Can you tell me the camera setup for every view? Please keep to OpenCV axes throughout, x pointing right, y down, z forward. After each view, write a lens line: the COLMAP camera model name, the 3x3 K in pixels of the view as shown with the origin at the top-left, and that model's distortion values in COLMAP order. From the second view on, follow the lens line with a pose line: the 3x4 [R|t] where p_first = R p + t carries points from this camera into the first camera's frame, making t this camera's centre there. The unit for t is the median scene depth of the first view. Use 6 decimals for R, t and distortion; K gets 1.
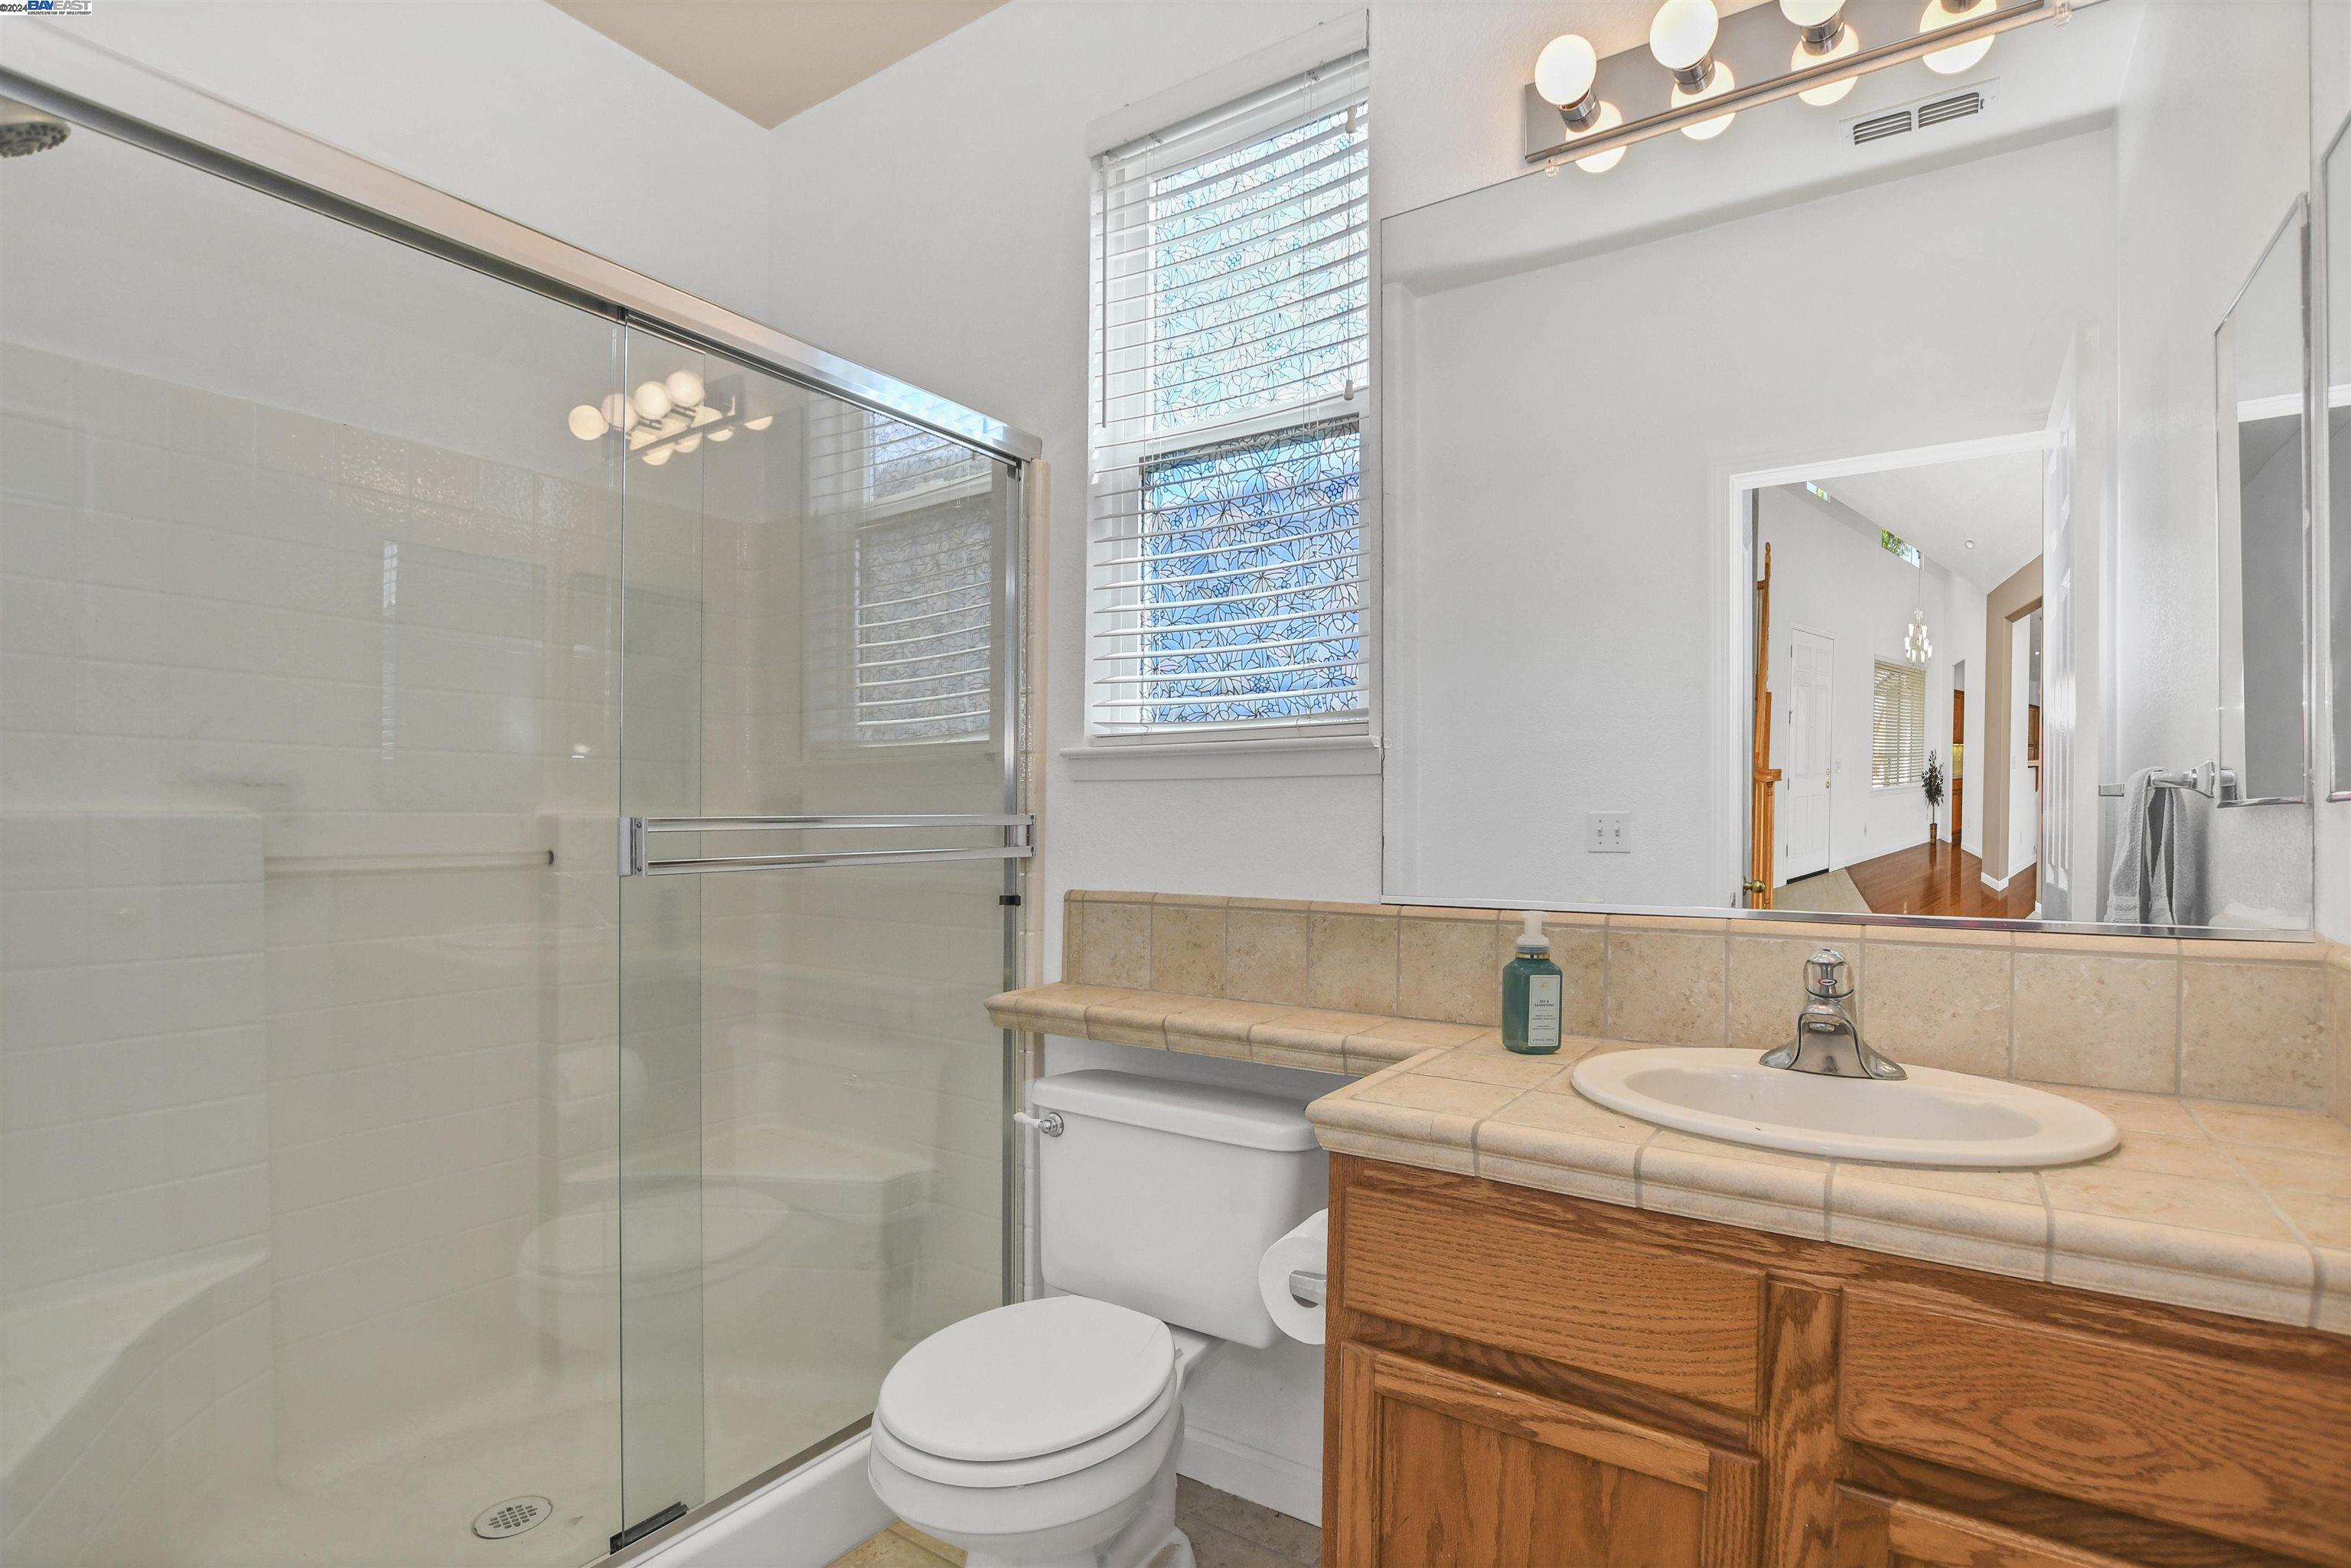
lens RADIAL K [[1091.6, 0, 1164.1], [0, 1091.6, 817.8], [0, 0, 1]] dist [-0.022500, 0.000488]
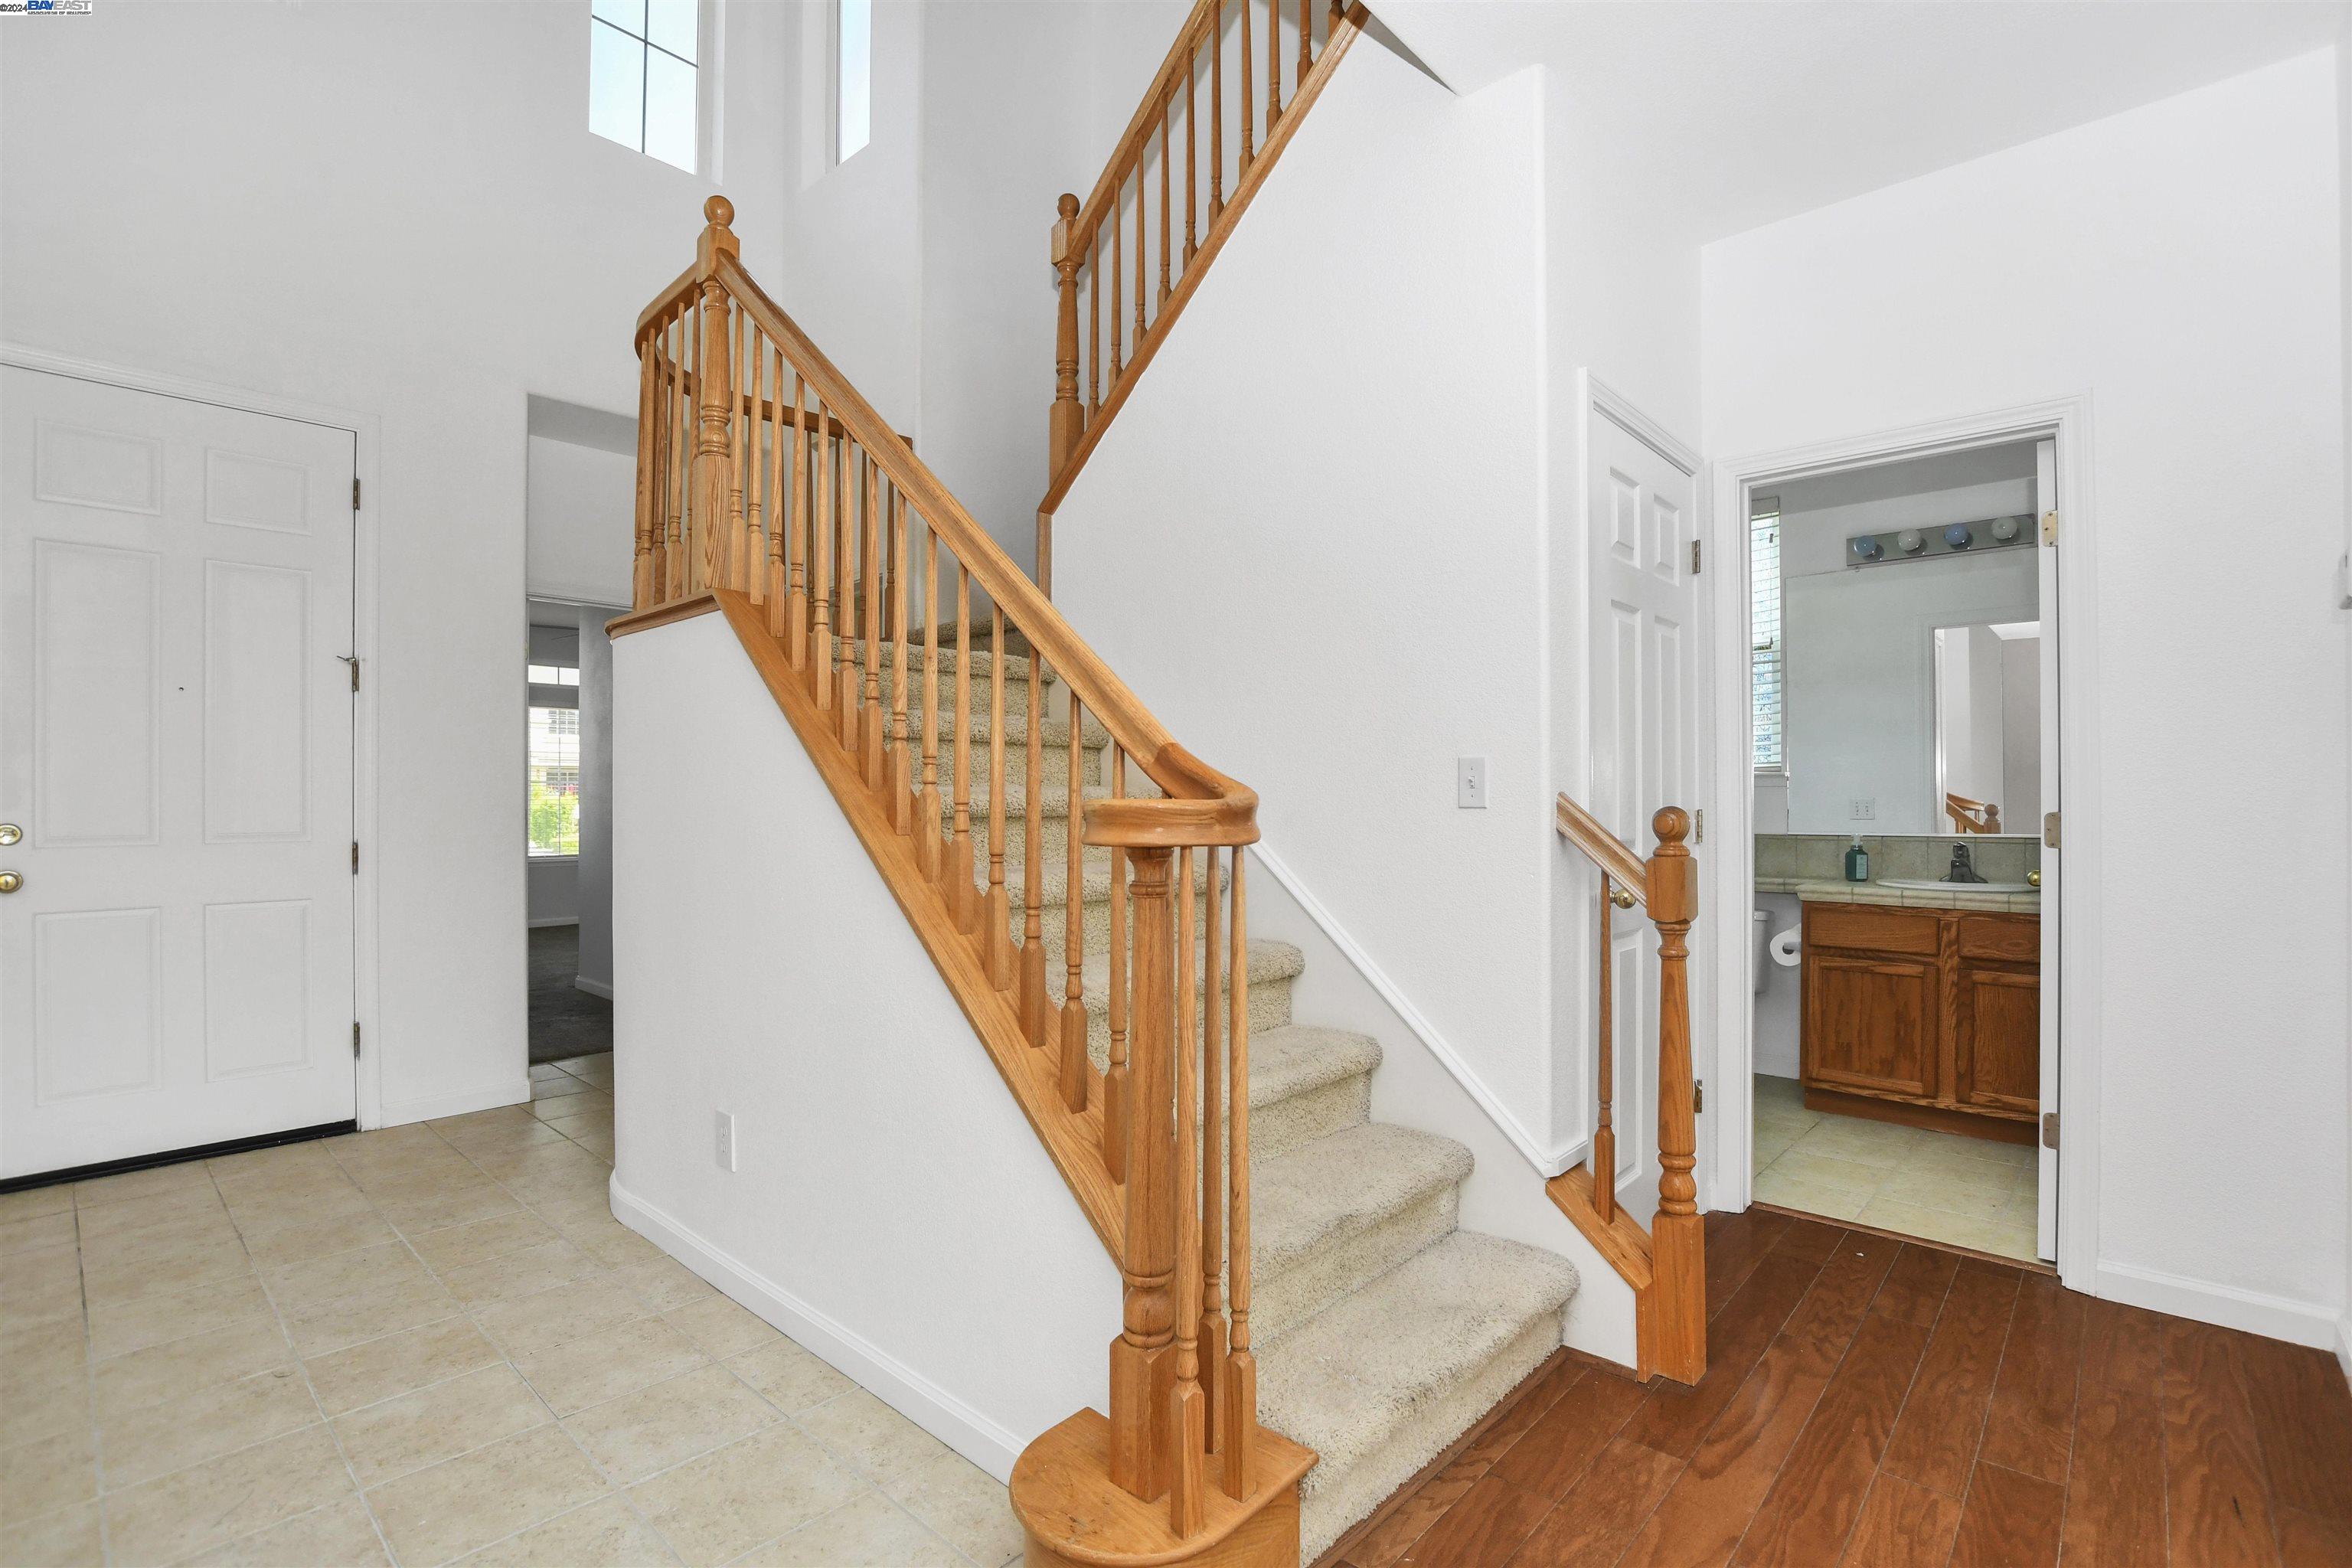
lens RADIAL K [[1092.1, 0, 1164.6], [0, 1092.1, 817.8], [0, 0, 1]] dist [-0.022500, 0.000488]
pose [[0.990211, -0.012541, -0.139011, -1.510490], [0.013943, 0.999861, 0.009113, -0.015360], [0.138877, -0.010962, 0.990249, -2.945524]]
